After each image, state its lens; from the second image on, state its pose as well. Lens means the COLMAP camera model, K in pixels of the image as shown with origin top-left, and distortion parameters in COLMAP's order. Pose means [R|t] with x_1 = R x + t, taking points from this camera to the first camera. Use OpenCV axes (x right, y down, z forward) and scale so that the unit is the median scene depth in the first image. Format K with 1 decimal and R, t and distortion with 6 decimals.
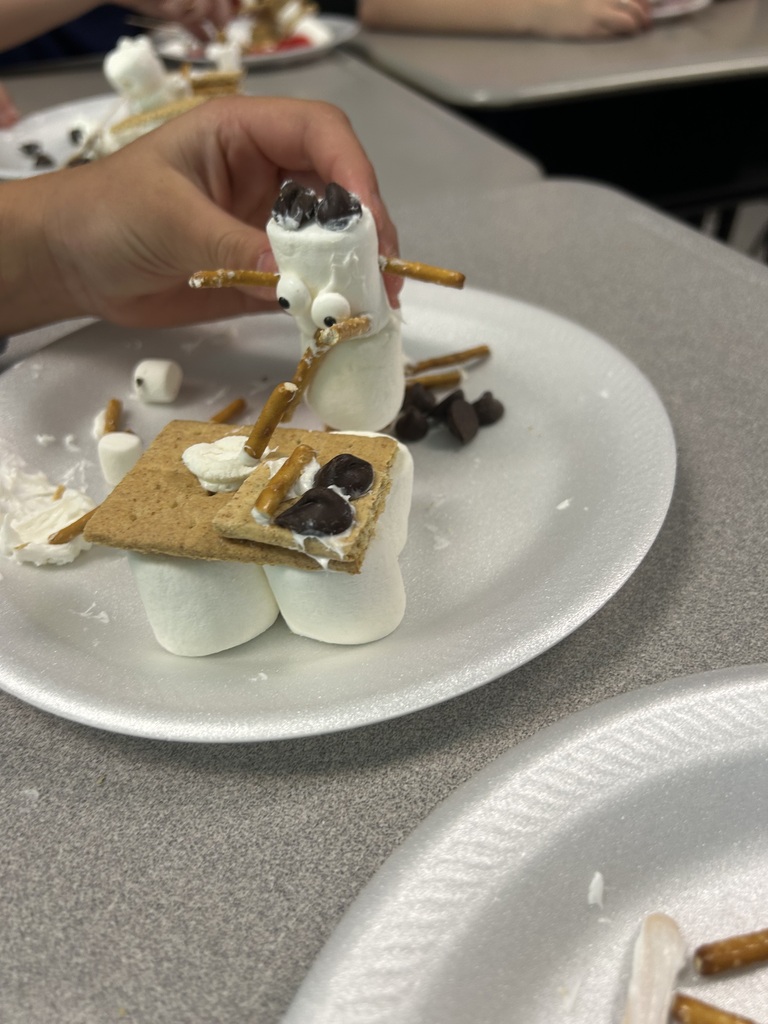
lens RADIAL K [[778.6, 0, 386.5], [0, 778.6, 511.8], [0, 0, 1]] dist [0.039546, -0.047829]
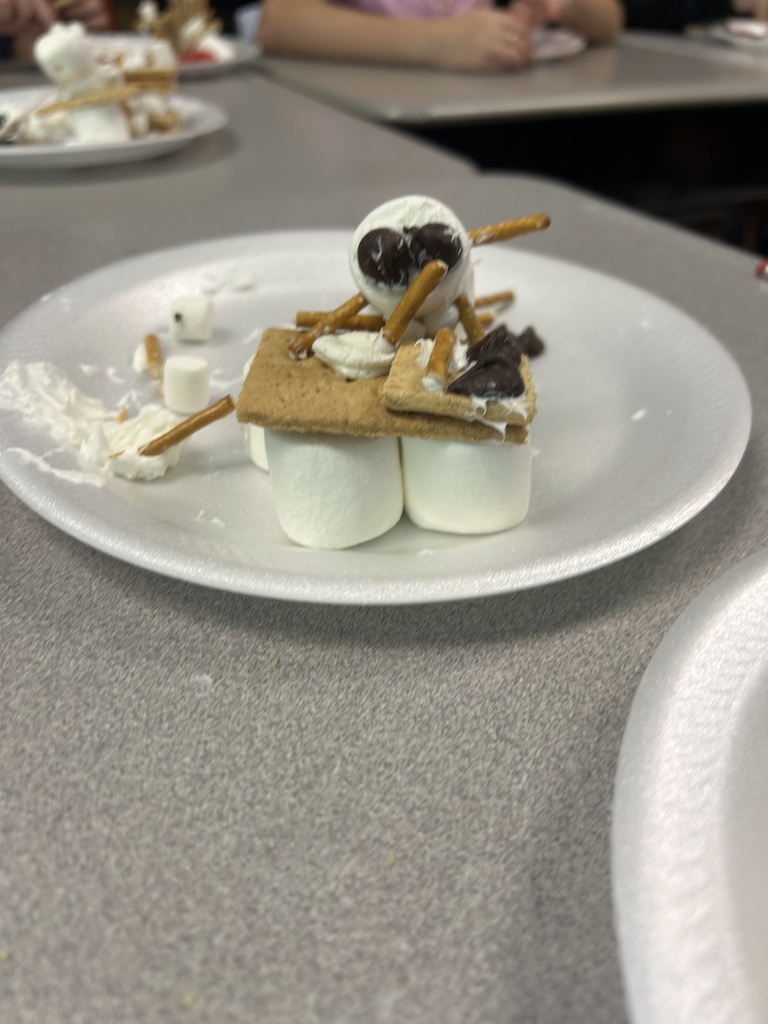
lens RADIAL K [[778.6, 0, 337.8], [0, 778.6, 519.4], [0, 0, 1]] dist [0.039546, -0.047829]
pose [[0.984762, -0.024580, 0.172160, -0.456272], [0.035547, 0.997510, -0.060915, 0.233689], [-0.170234, 0.066106, 0.983184, 0.044290]]
